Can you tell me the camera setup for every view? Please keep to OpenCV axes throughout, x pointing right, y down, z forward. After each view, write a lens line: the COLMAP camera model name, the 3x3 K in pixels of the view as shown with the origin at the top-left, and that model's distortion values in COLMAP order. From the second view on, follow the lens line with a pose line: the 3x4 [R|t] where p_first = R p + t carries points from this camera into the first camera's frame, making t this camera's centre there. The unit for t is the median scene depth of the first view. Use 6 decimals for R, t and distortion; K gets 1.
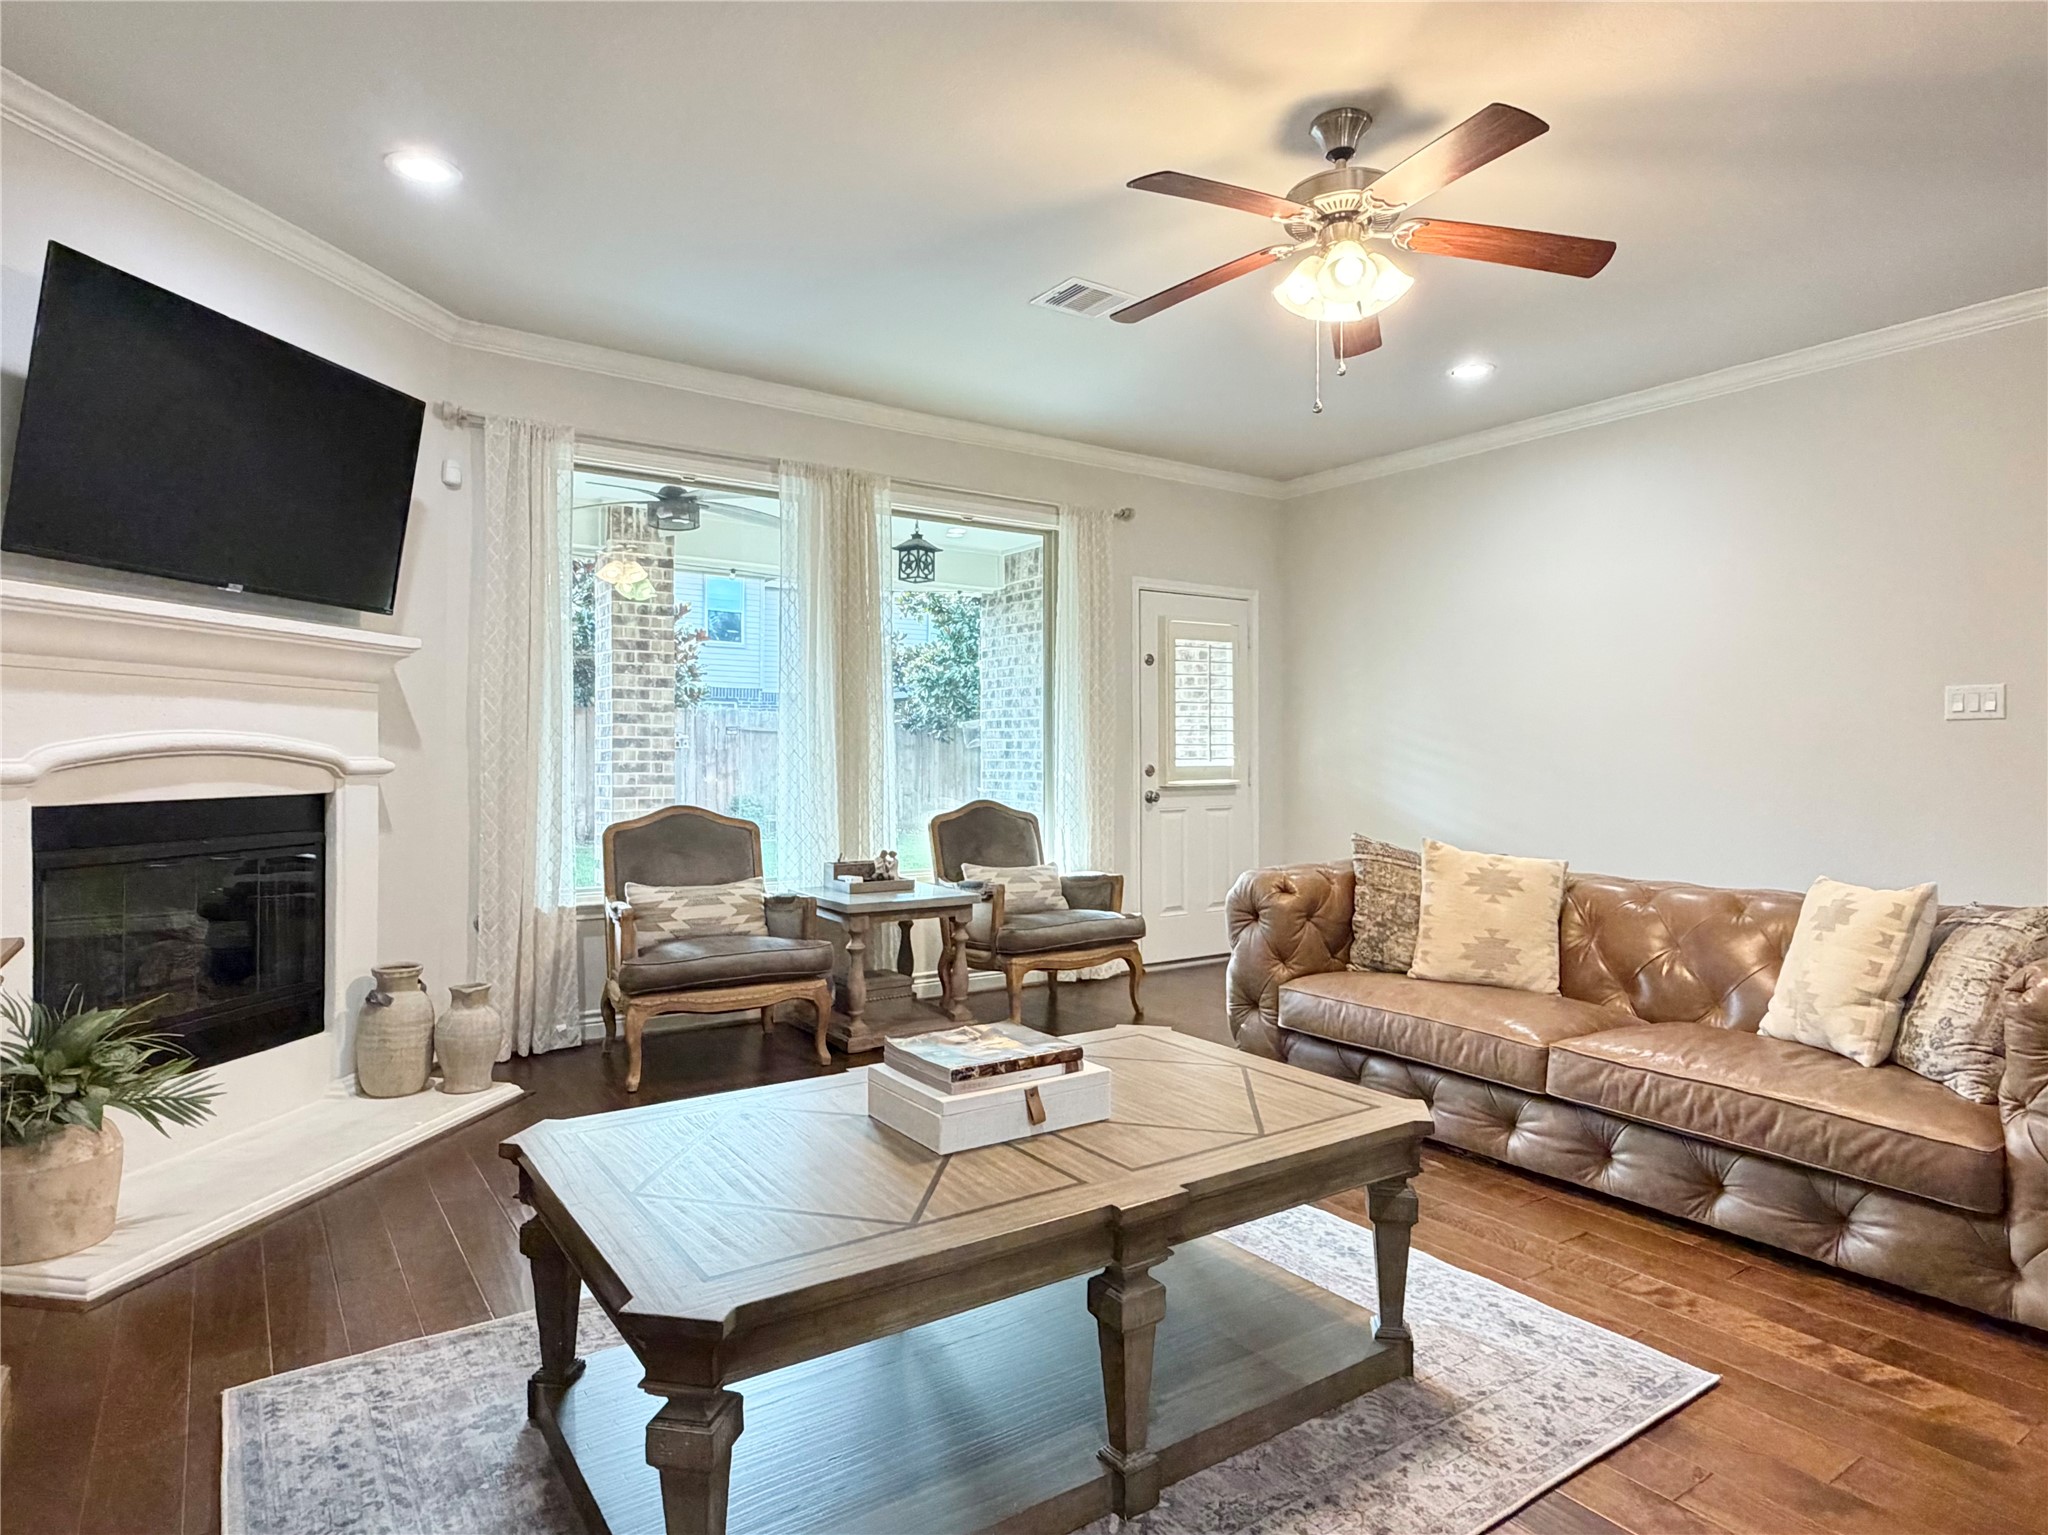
lens RADIAL K [[1162.3, 0, 1027.7], [0, 1162.3, 749.3], [0, 0, 1]] dist [-0.002941, -0.000282]
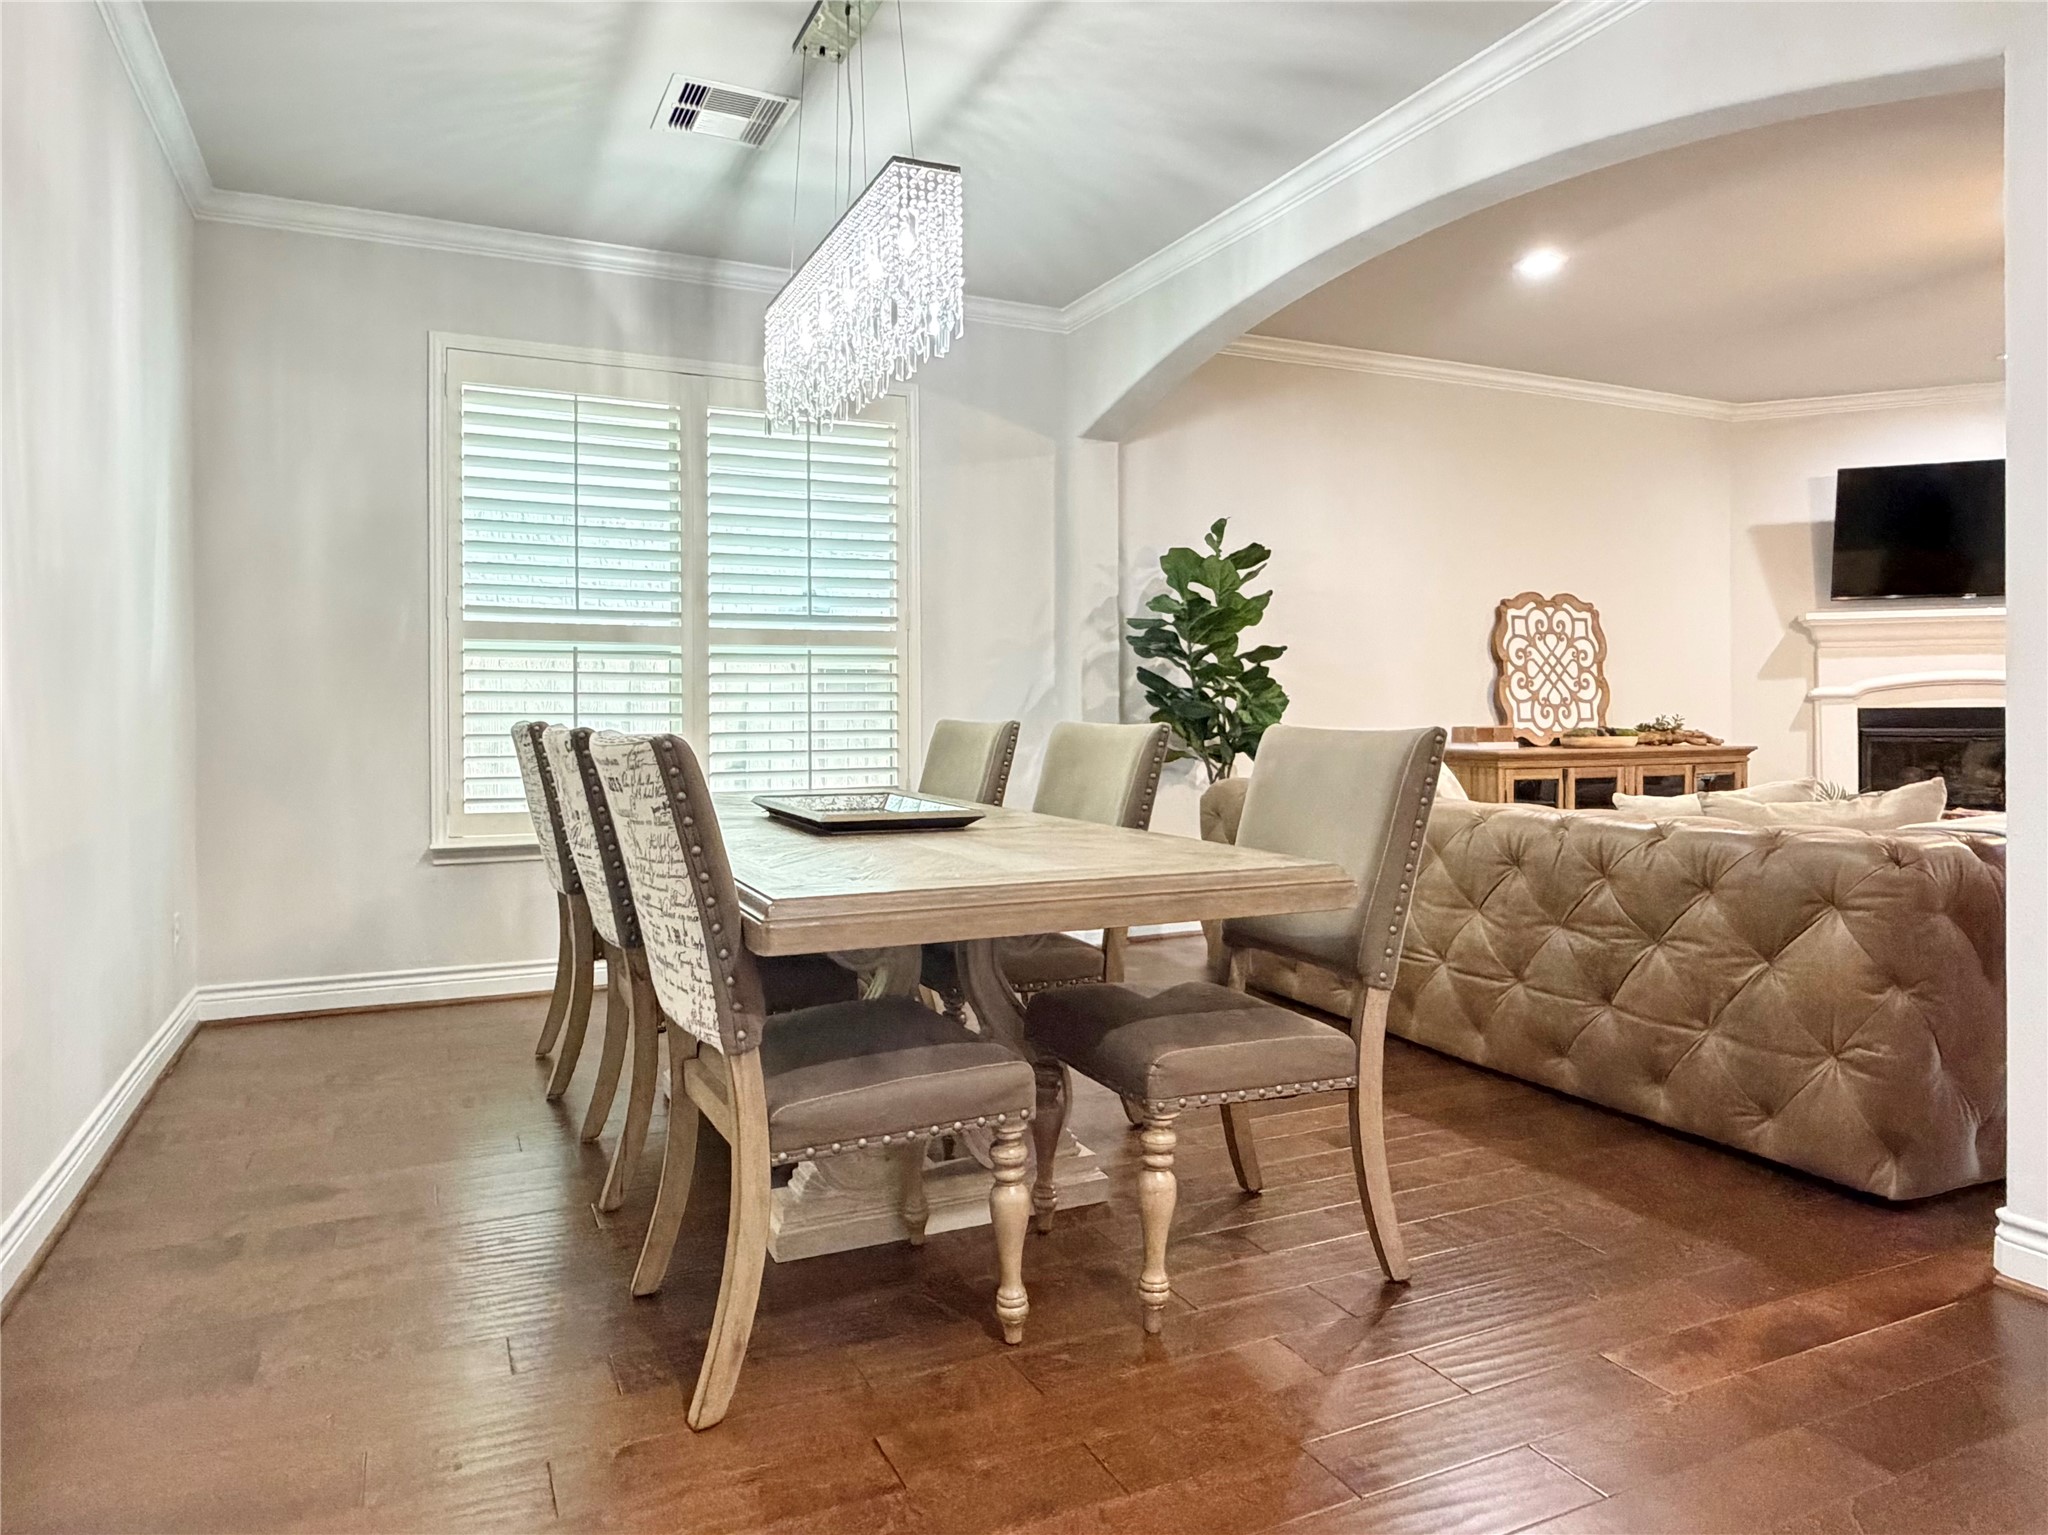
lens RADIAL K [[1229.8, 0, 950.2], [0, 1229.8, 715.4], [0, 0, 1]] dist [0.003172, 0.001466]
pose [[-0.195657, 0.002308, -0.980670, 1.381664], [0.007887, 0.999969, 0.000780, 0.035402], [0.980641, -0.007582, -0.195669, -0.209937]]
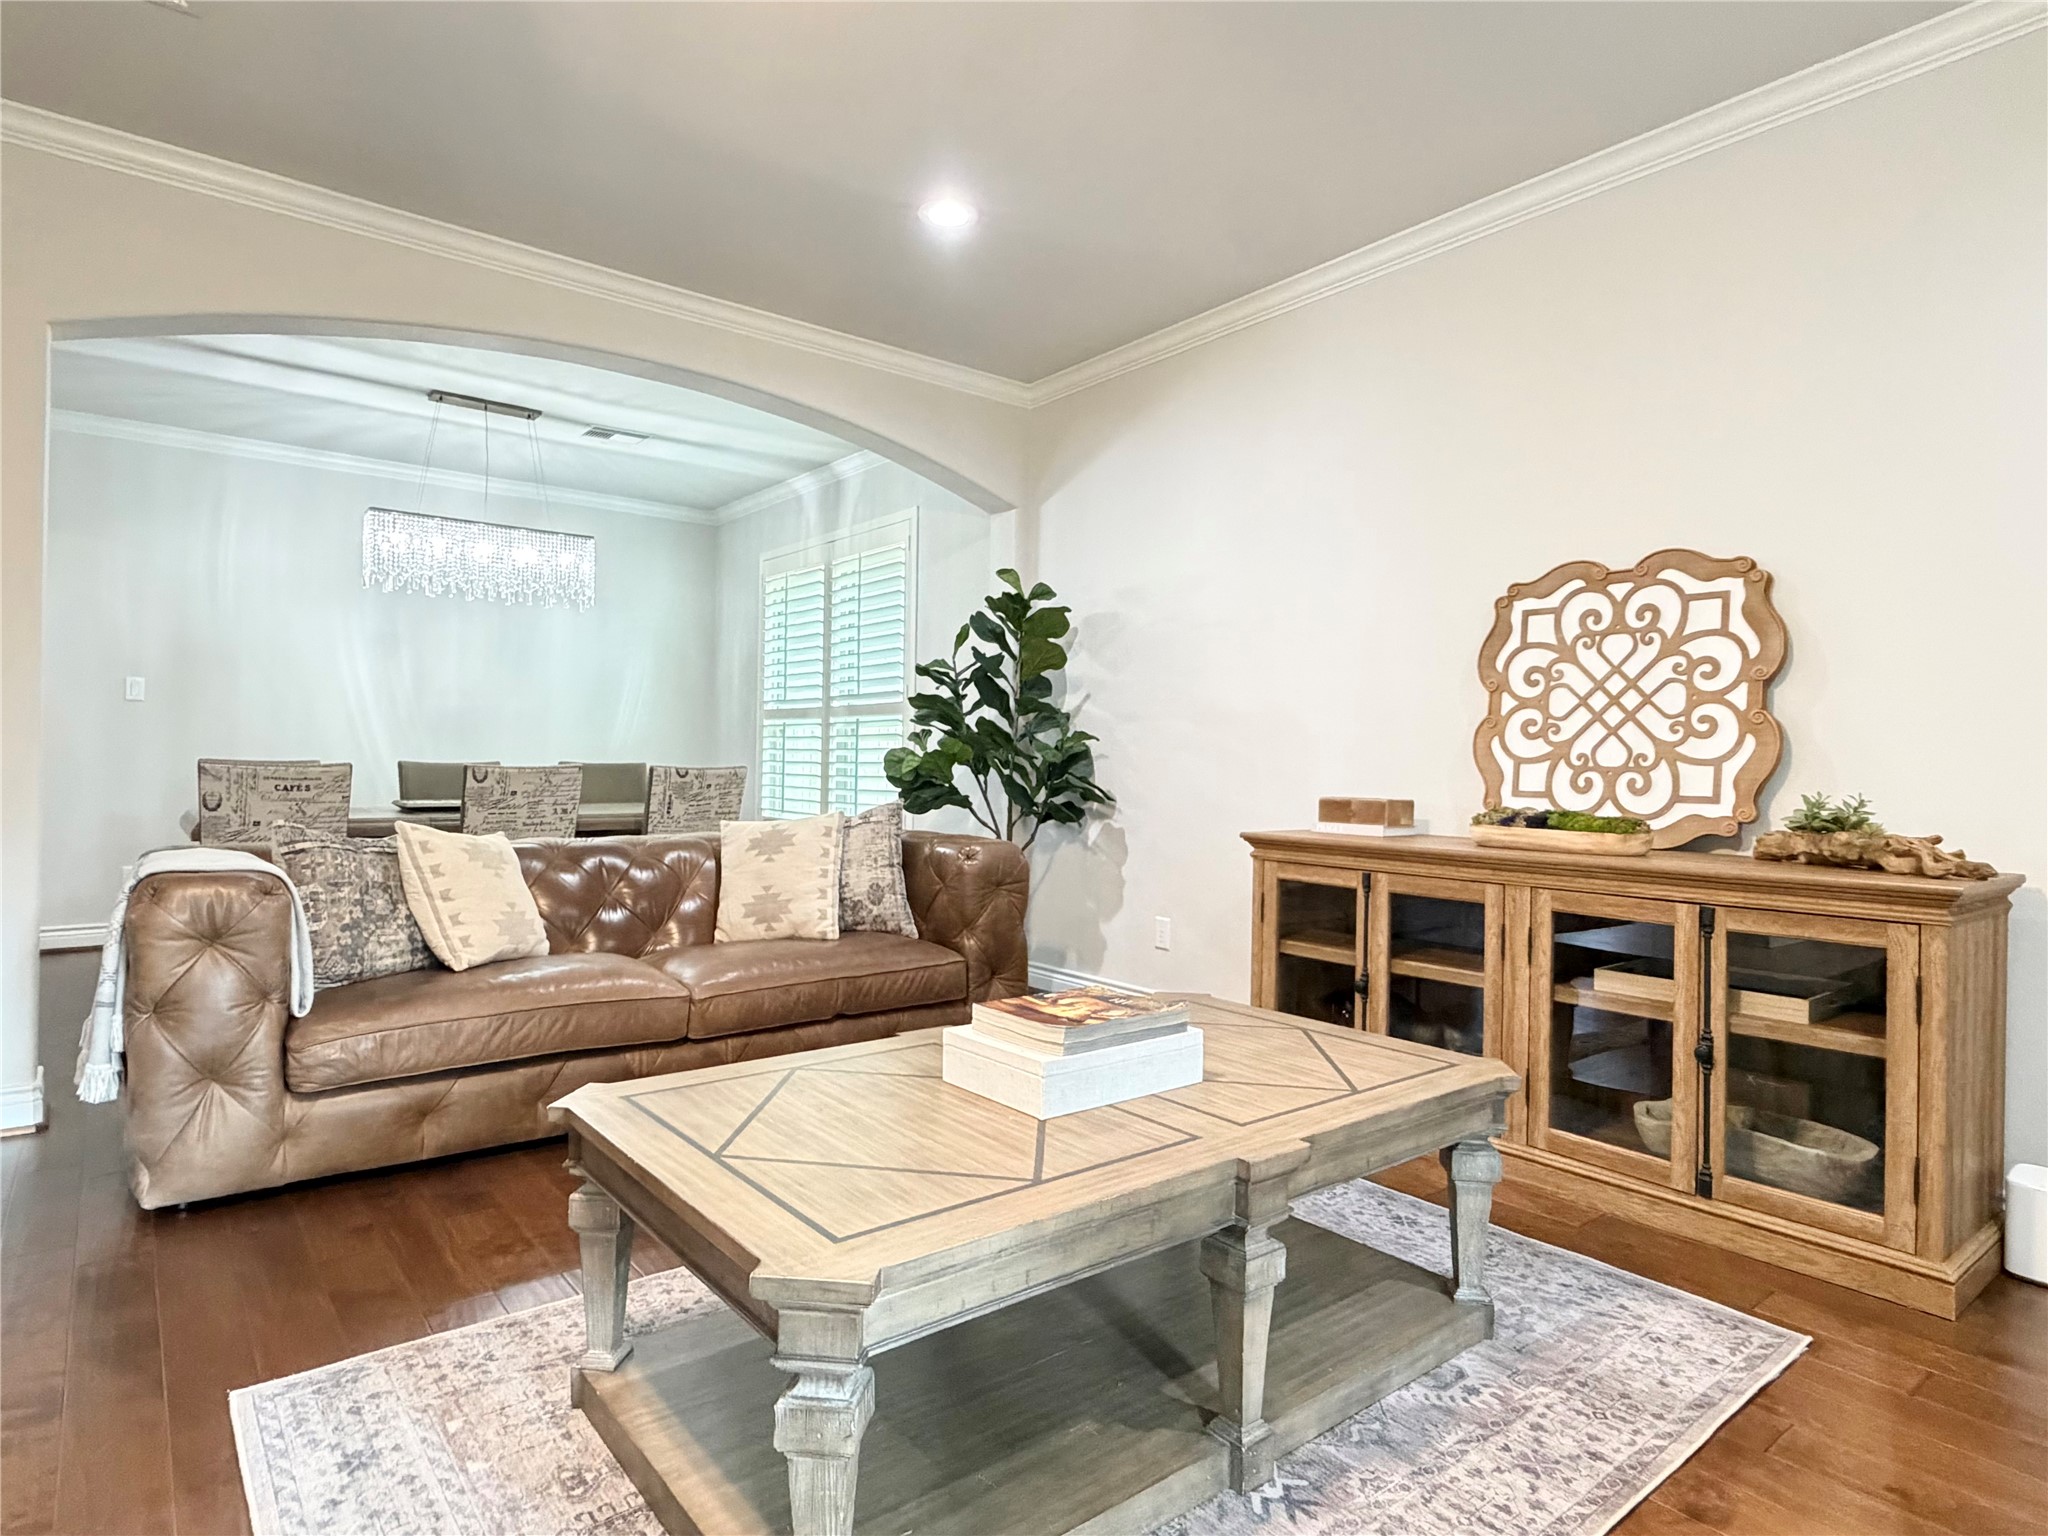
lens RADIAL K [[1133.7, 0, 1020.5], [0, 1133.7, 767.4], [0, 0, 1]] dist [-0.000918, 0.002101]
pose [[-0.997567, -0.017353, -0.067526, 0.041037], [-0.017348, 0.999849, -0.000651, 0.036069], [0.067528, 0.000522, -0.997717, 1.062524]]
